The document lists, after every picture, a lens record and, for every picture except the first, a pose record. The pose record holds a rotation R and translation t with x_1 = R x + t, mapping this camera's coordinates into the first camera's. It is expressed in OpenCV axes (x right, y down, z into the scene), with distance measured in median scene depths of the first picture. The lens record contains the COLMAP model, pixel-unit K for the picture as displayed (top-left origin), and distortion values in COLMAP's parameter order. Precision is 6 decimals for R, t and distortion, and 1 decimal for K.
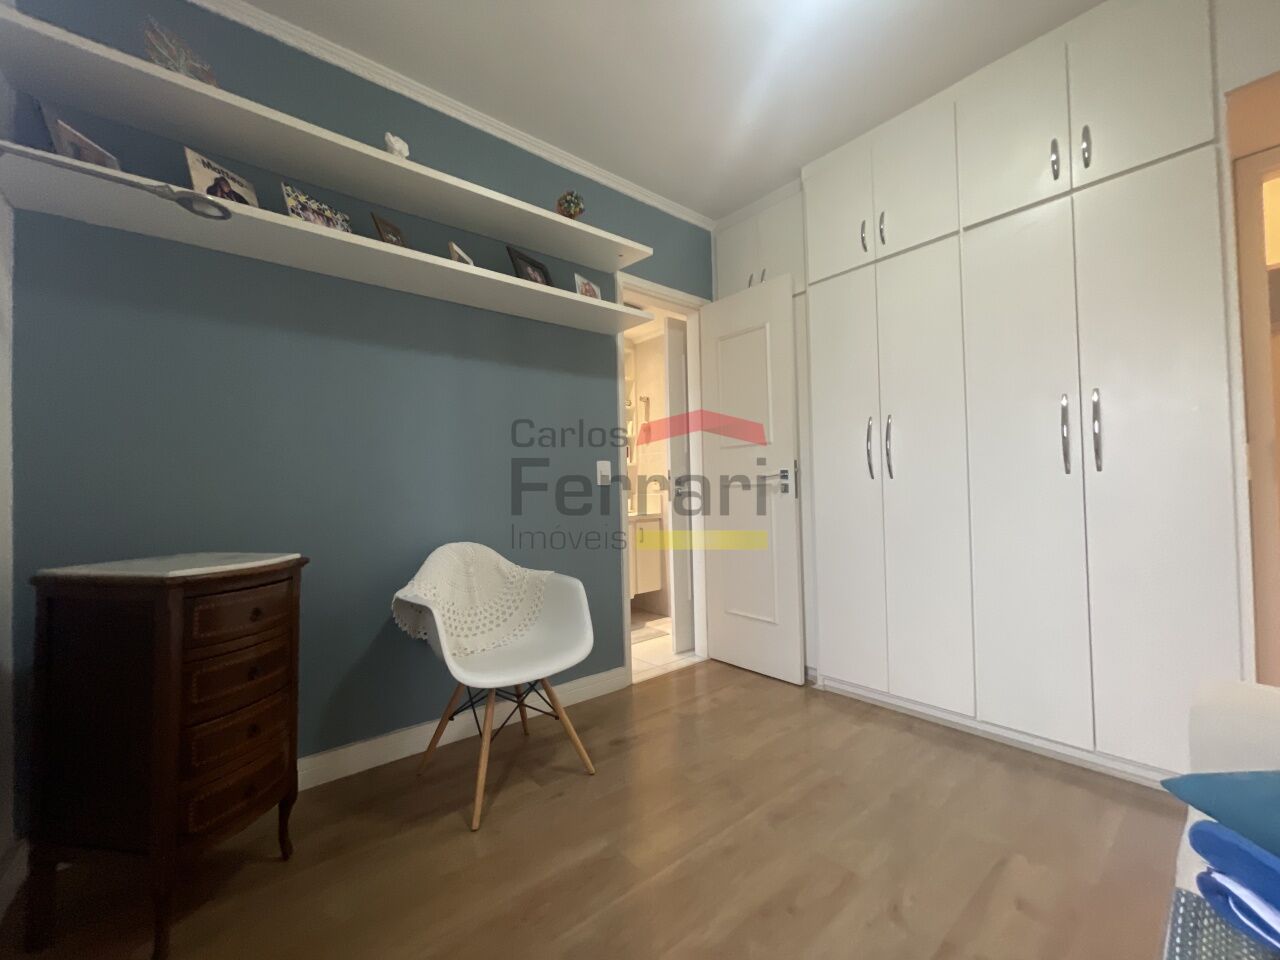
lens RADIAL K [[518.6, 0, 643.1], [0, 518.6, 478.5], [0, 0, 1]] dist [-0.003324, 0.001708]
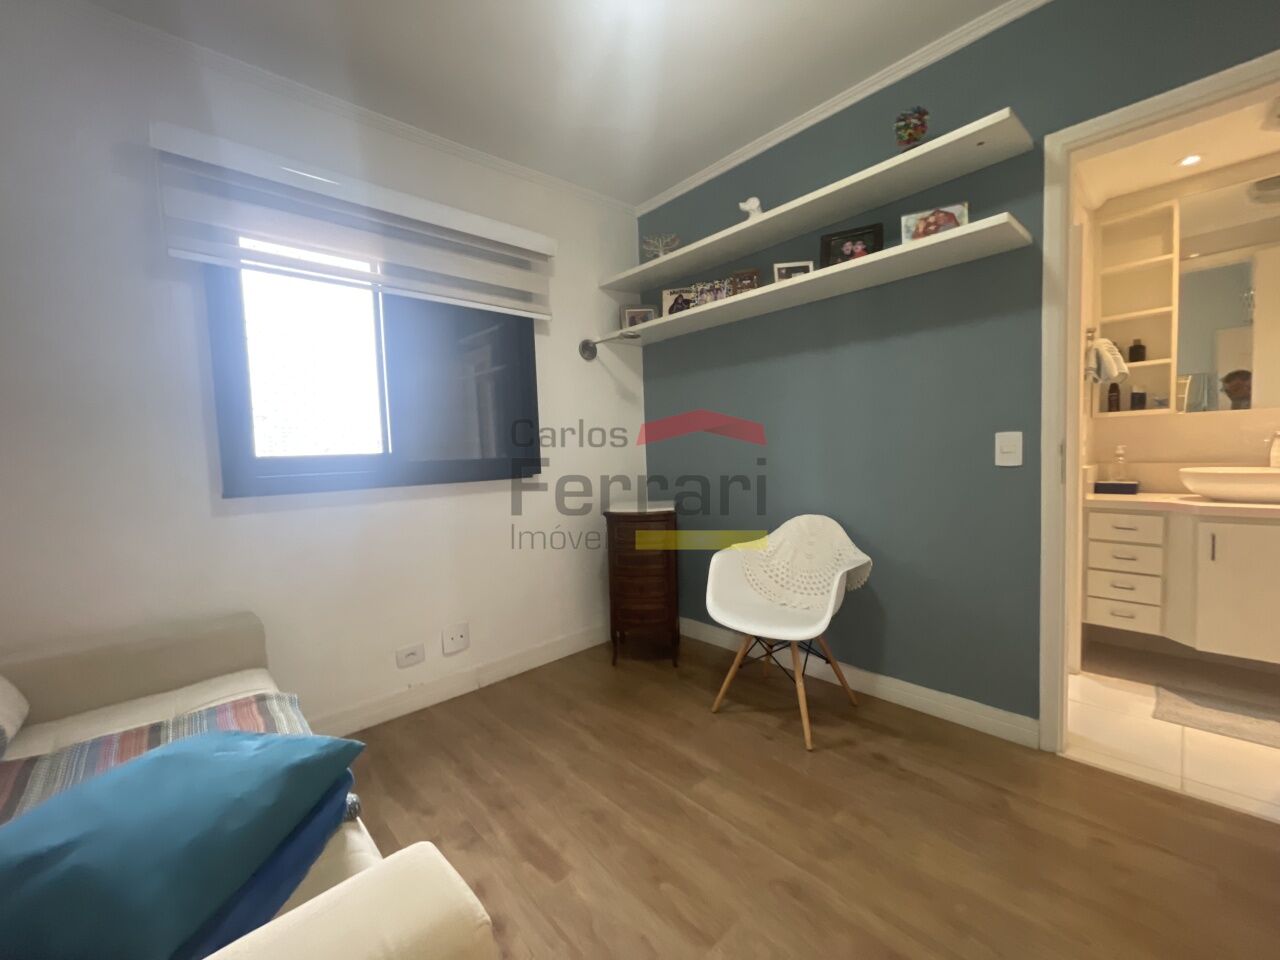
lens RADIAL K [[518.6, 0, 641.9], [0, 518.6, 479.3], [0, 0, 1]] dist [-0.003324, 0.001708]
pose [[0.060274, 0.070321, -0.995702, 0.917537], [0.058051, 0.995580, 0.073827, -0.076020], [0.996492, -0.062251, 0.055926, 0.658251]]
